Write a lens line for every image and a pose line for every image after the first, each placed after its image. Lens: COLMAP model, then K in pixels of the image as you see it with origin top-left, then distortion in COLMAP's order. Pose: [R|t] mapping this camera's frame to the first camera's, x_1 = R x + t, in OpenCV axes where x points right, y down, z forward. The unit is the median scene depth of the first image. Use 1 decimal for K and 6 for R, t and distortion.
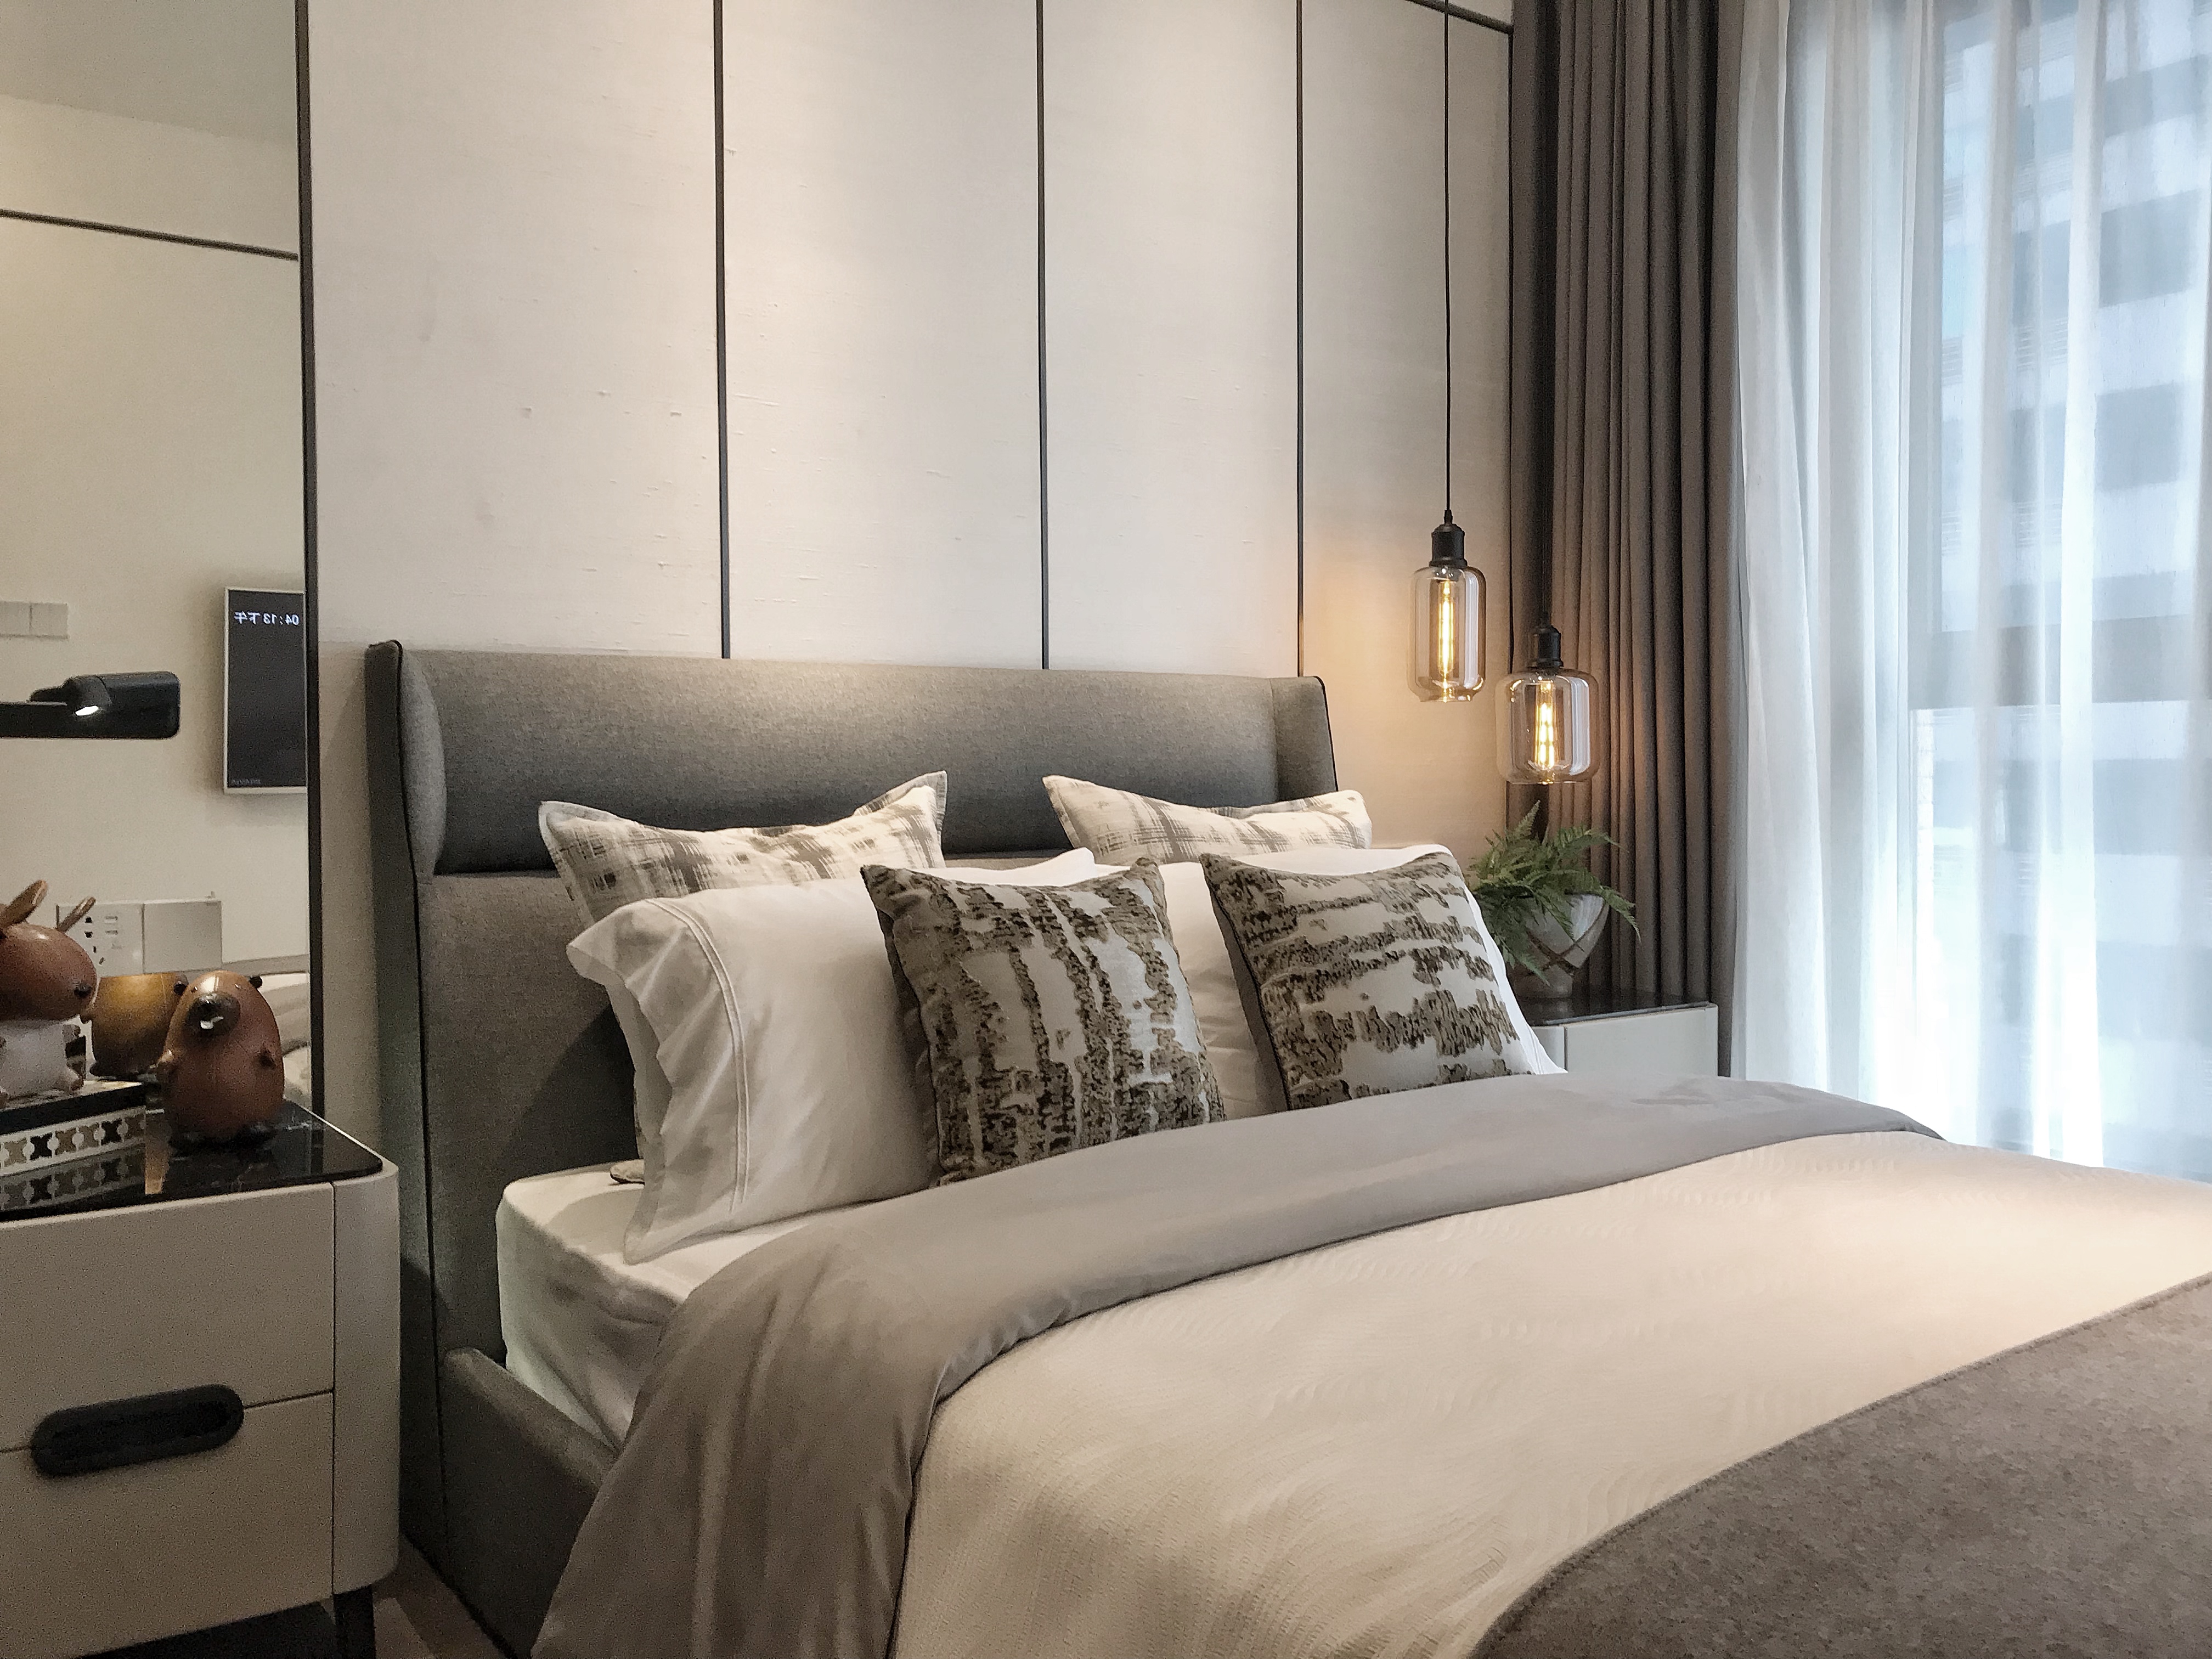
lens RADIAL K [[1821.8, 0, 1106.4], [0, 1821.8, 824.3], [0, 0, 1]] dist [-0.005503, -0.000932]
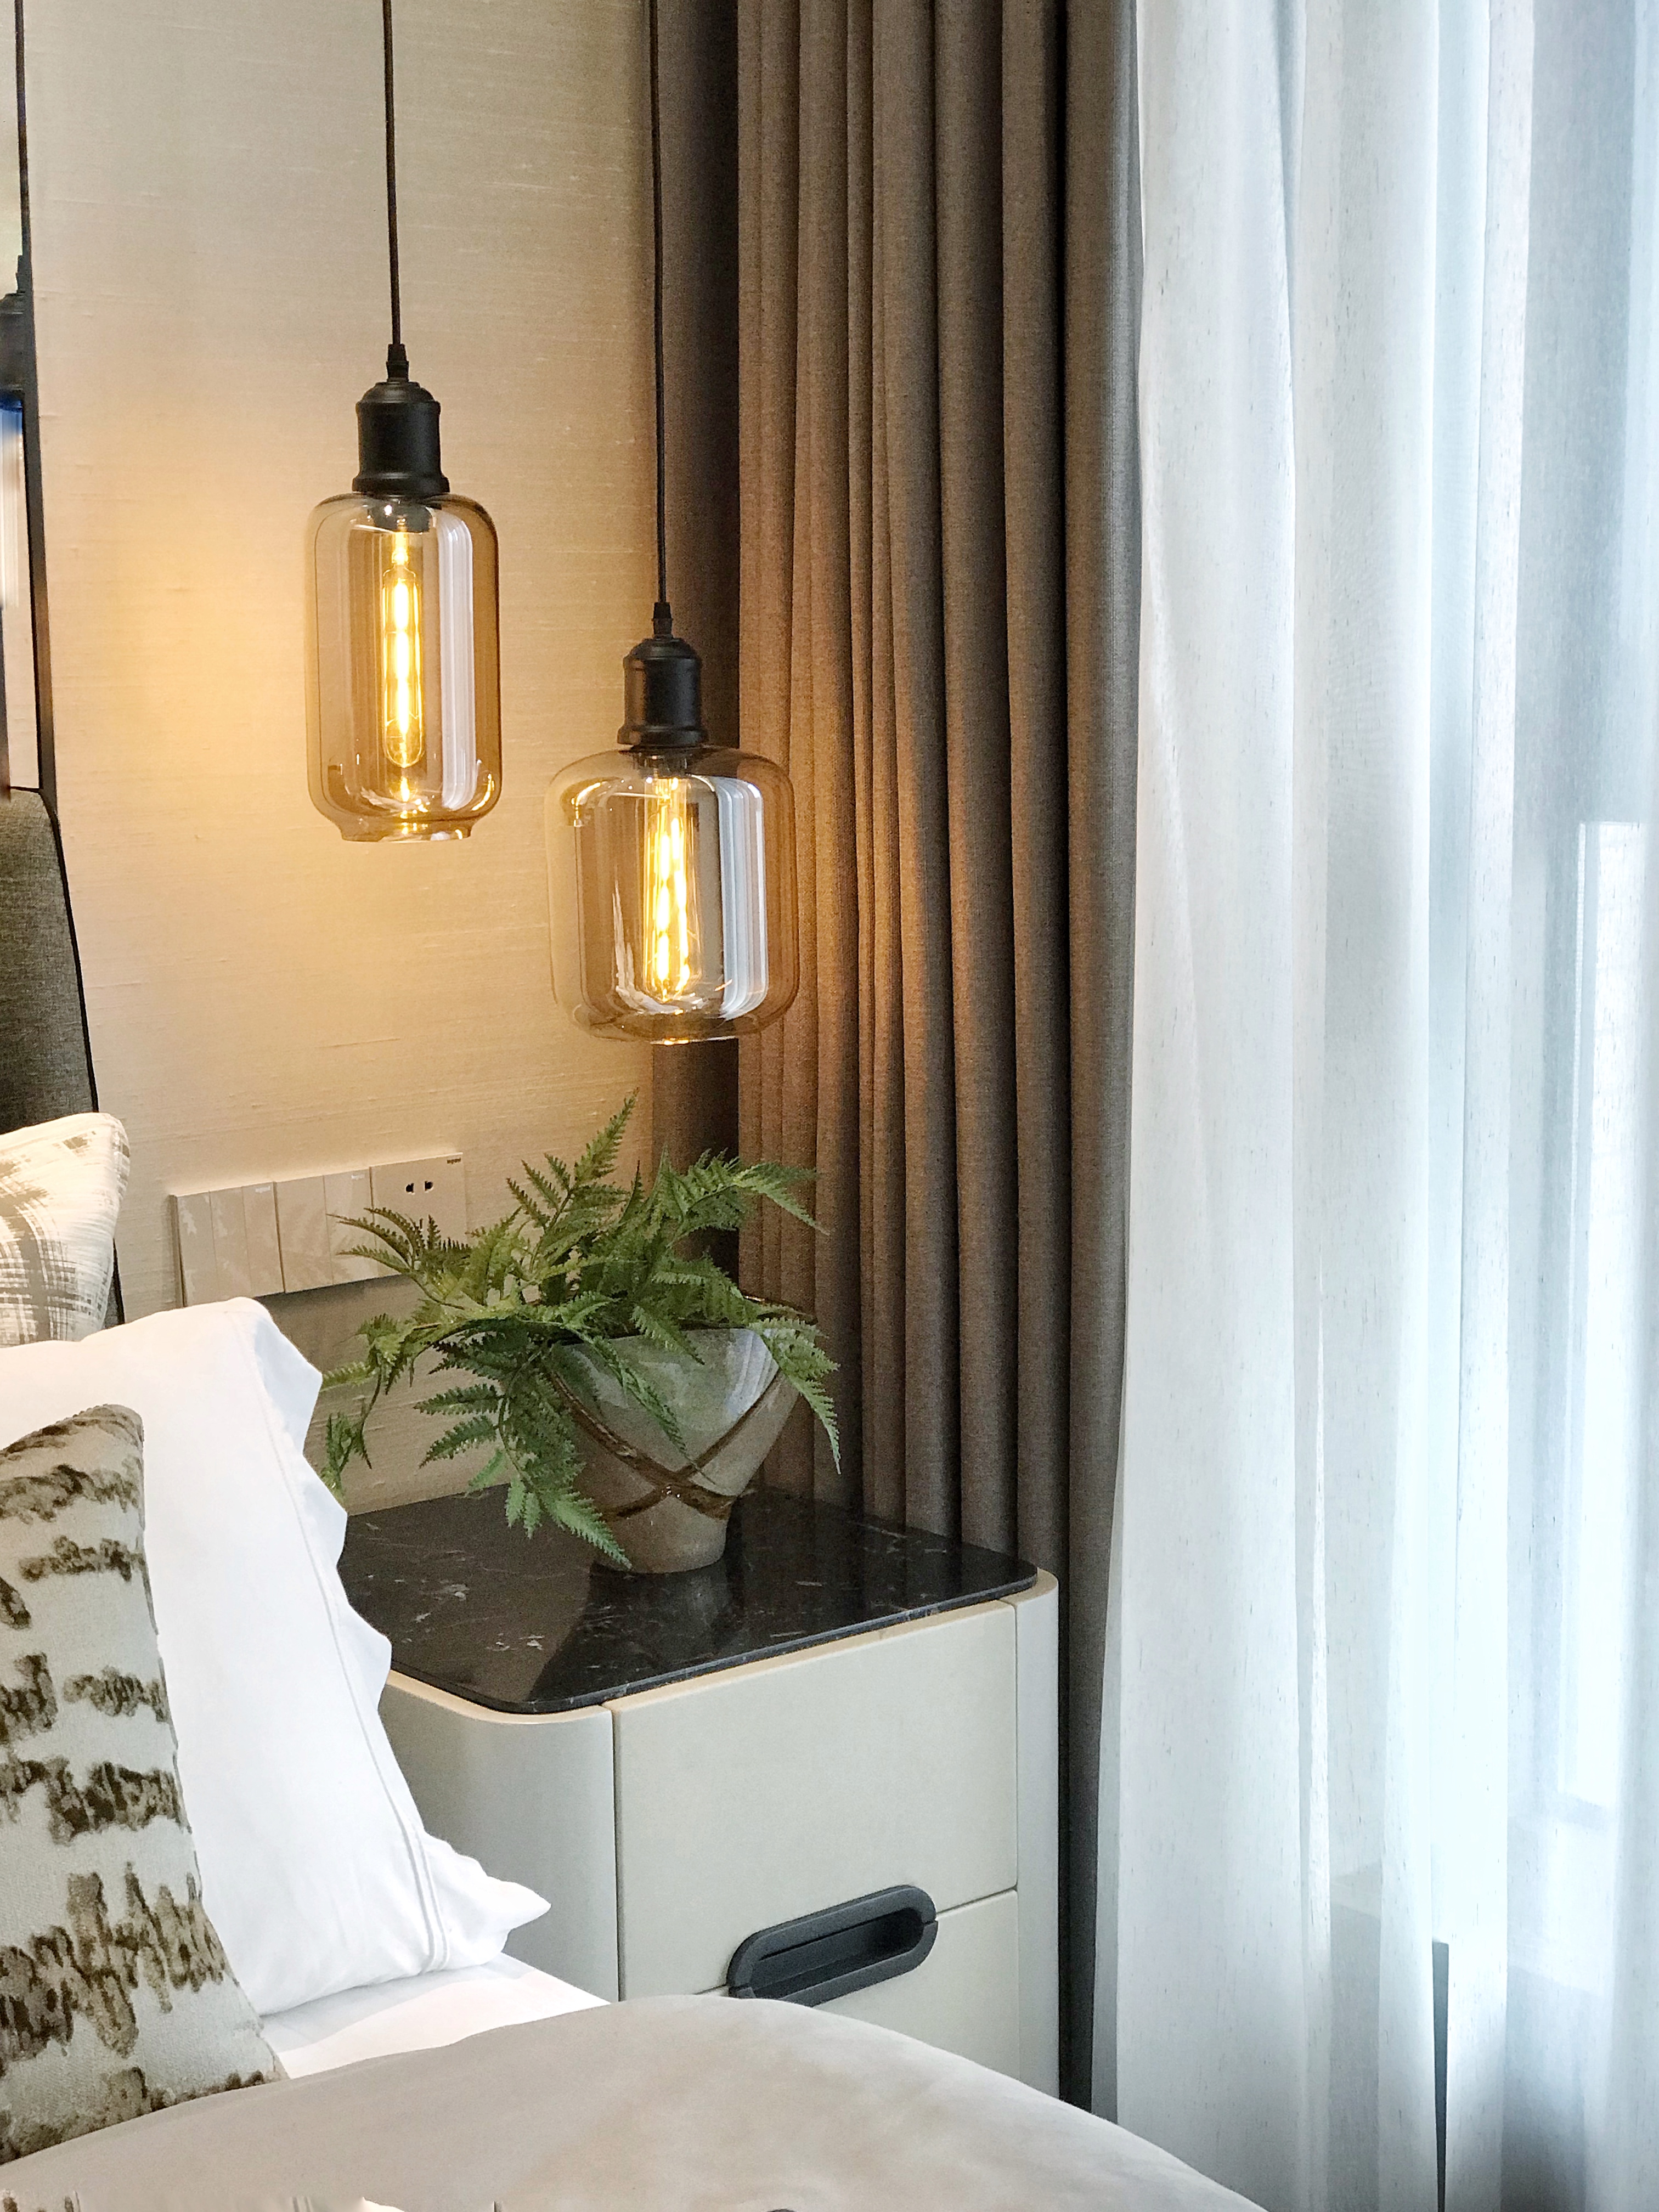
lens RADIAL K [[3628.6, 0, 828.9], [0, 3628.6, 1107.5], [0, 0, 1]] dist [0.056039, 0.000000]
pose [[0.996270, -0.015304, 0.084926, 0.211165], [0.004387, 0.991858, 0.127274, -0.109995], [-0.086182, -0.126427, 0.988225, 0.205272]]
